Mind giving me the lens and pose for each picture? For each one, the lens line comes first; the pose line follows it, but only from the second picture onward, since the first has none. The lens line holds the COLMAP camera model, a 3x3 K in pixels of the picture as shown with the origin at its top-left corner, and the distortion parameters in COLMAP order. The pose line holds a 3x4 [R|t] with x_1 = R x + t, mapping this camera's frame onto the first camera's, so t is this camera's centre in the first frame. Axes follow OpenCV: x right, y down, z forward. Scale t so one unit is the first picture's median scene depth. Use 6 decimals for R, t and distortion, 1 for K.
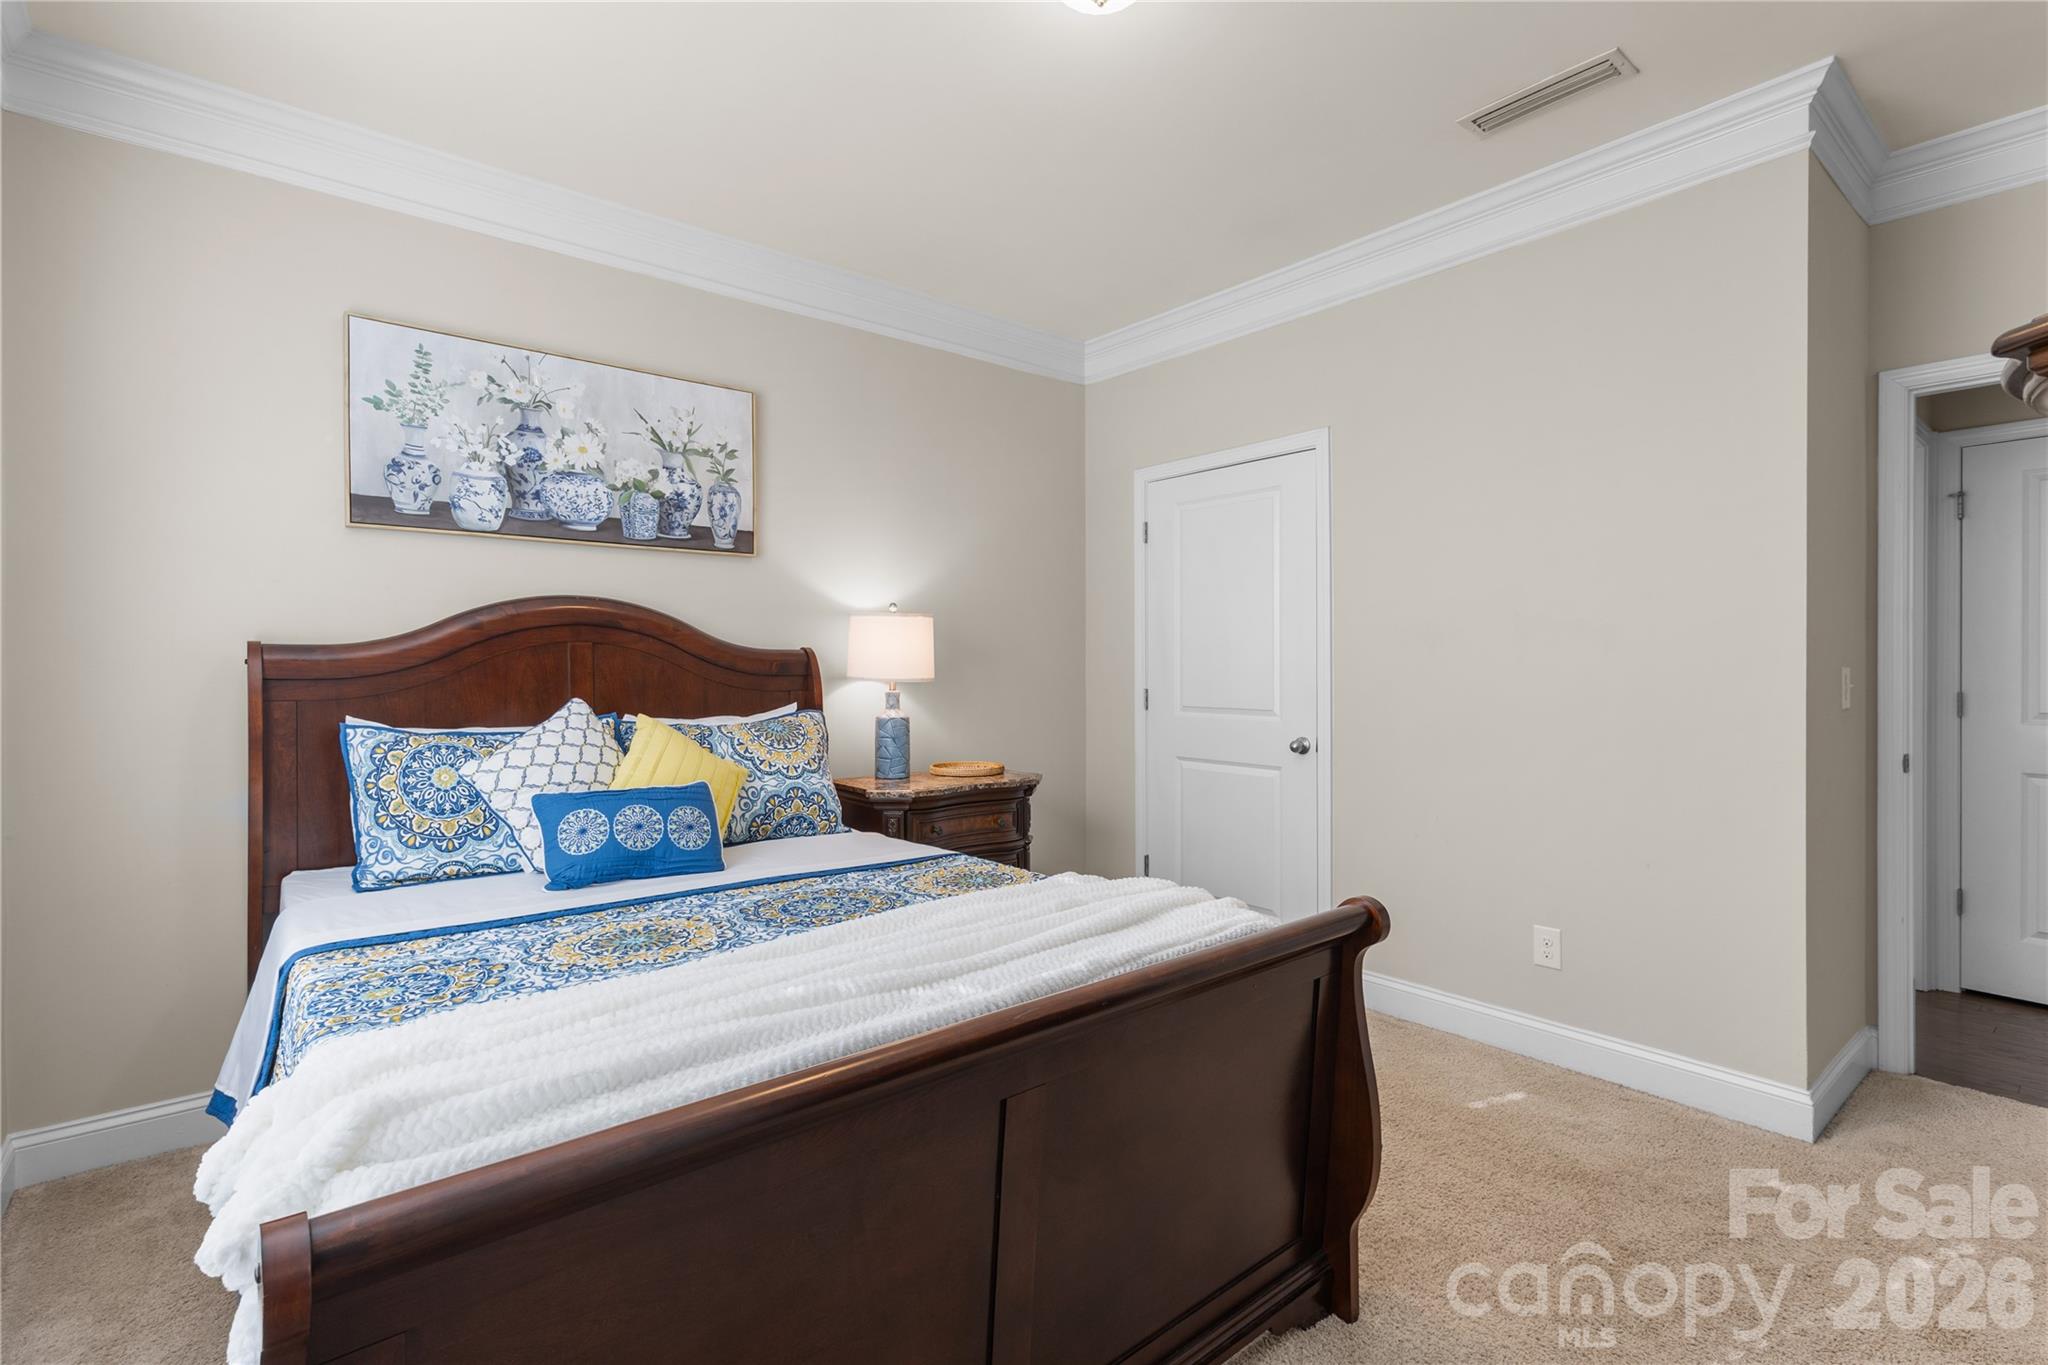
lens RADIAL K [[961.2, 0, 1021.3], [0, 961.2, 671.4], [0, 0, 1]] dist [0.012181, 0.000044]
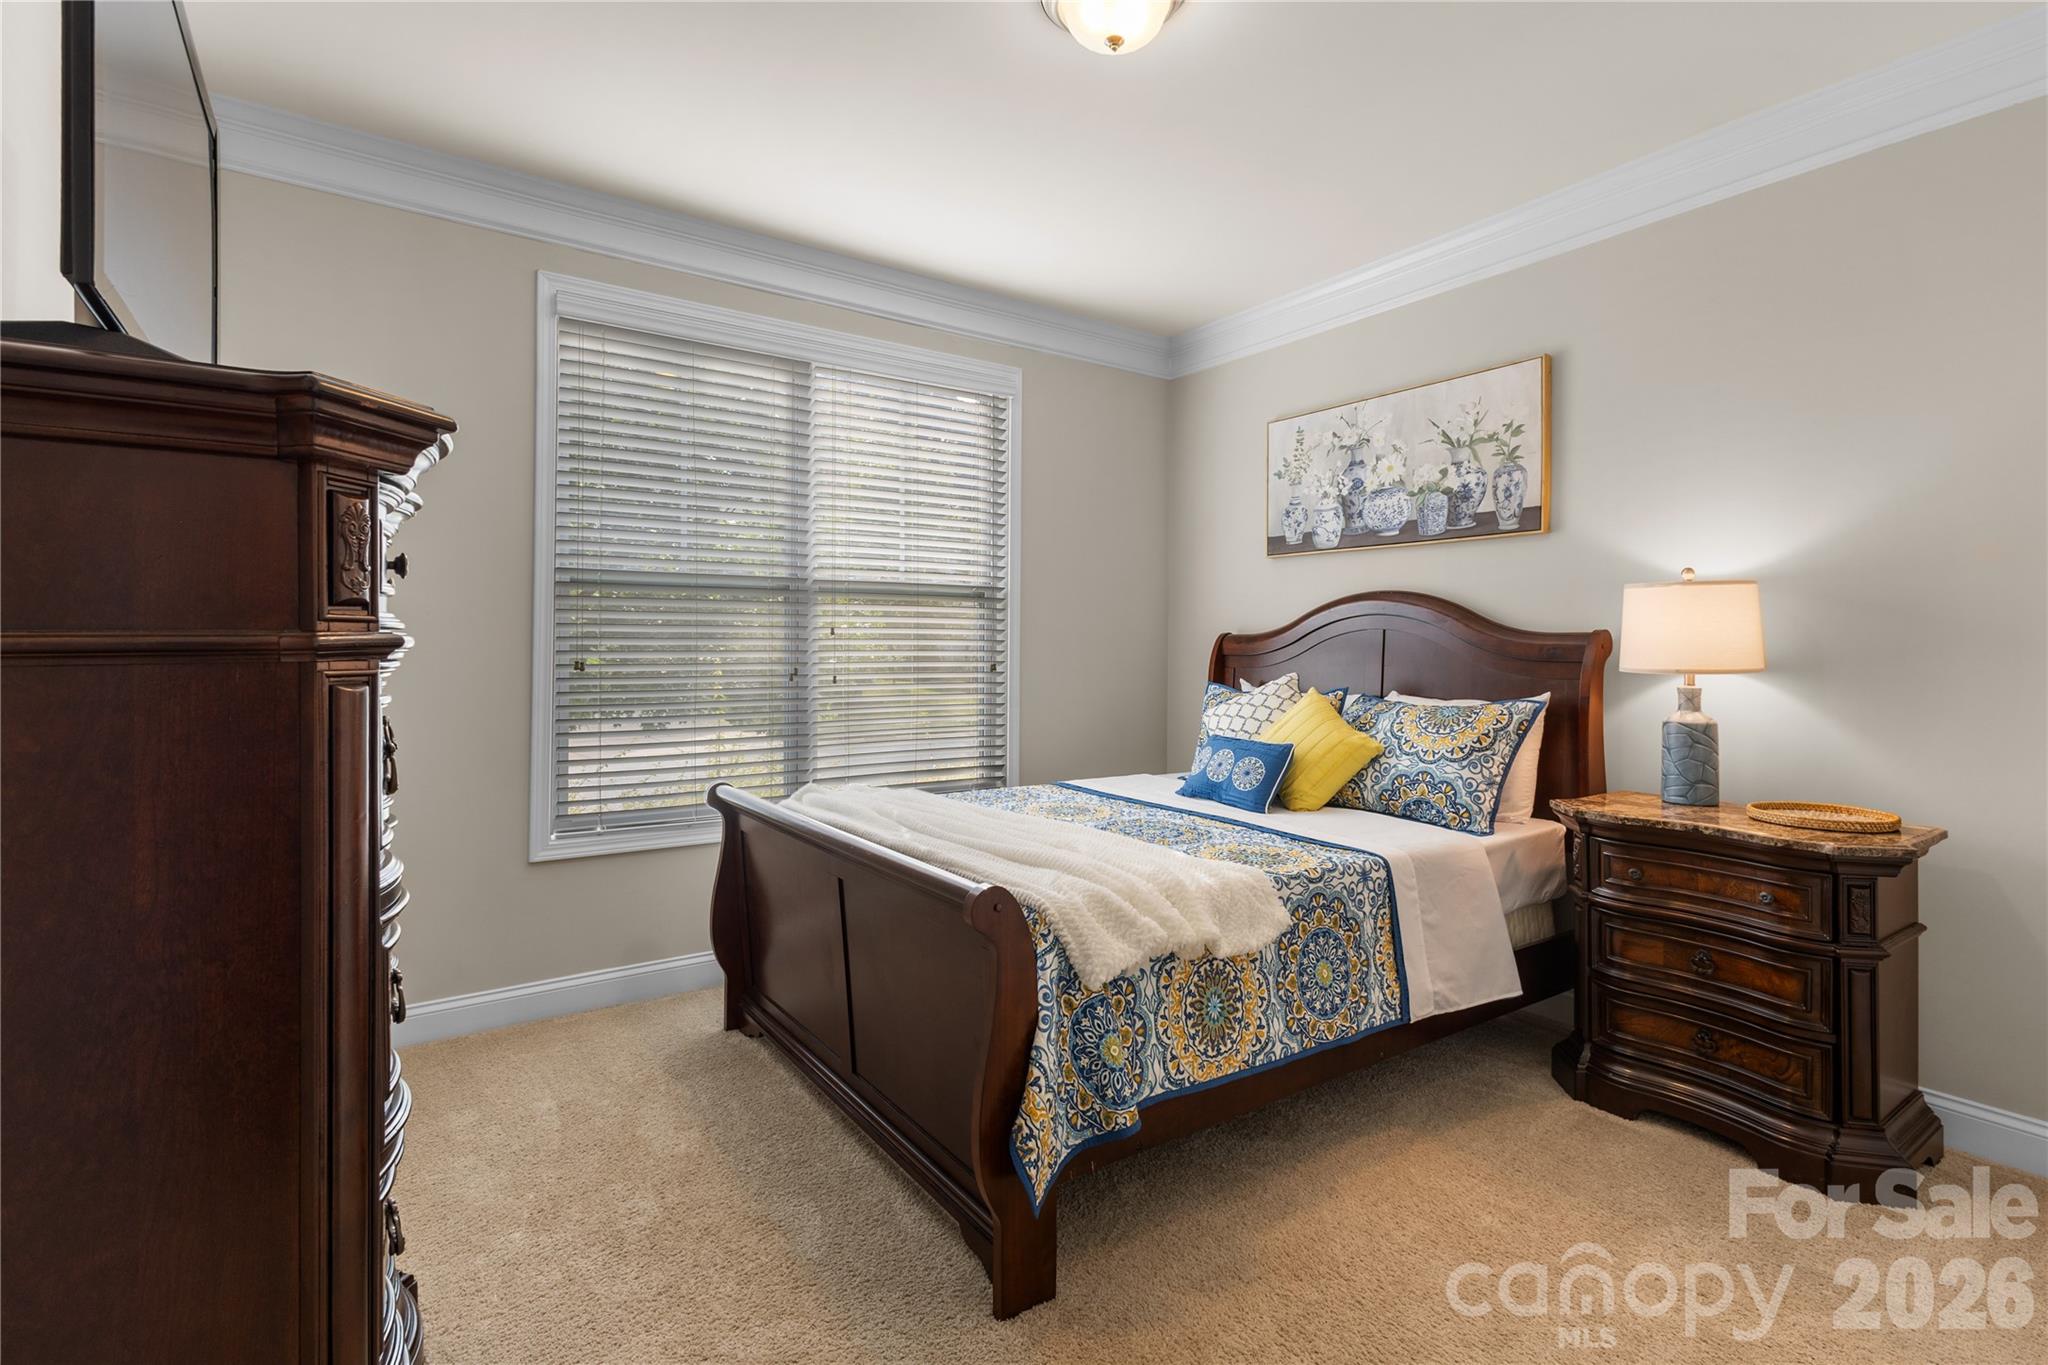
lens RADIAL K [[961.2, 0, 1016.0], [0, 961.2, 650.6], [0, 0, 1]] dist [0.012181, 0.000044]
pose [[-0.094807, 0.005741, -0.995479, 0.770869], [-0.014415, 0.999871, 0.007140, -0.005799], [0.995391, 0.015027, -0.094712, 0.647889]]
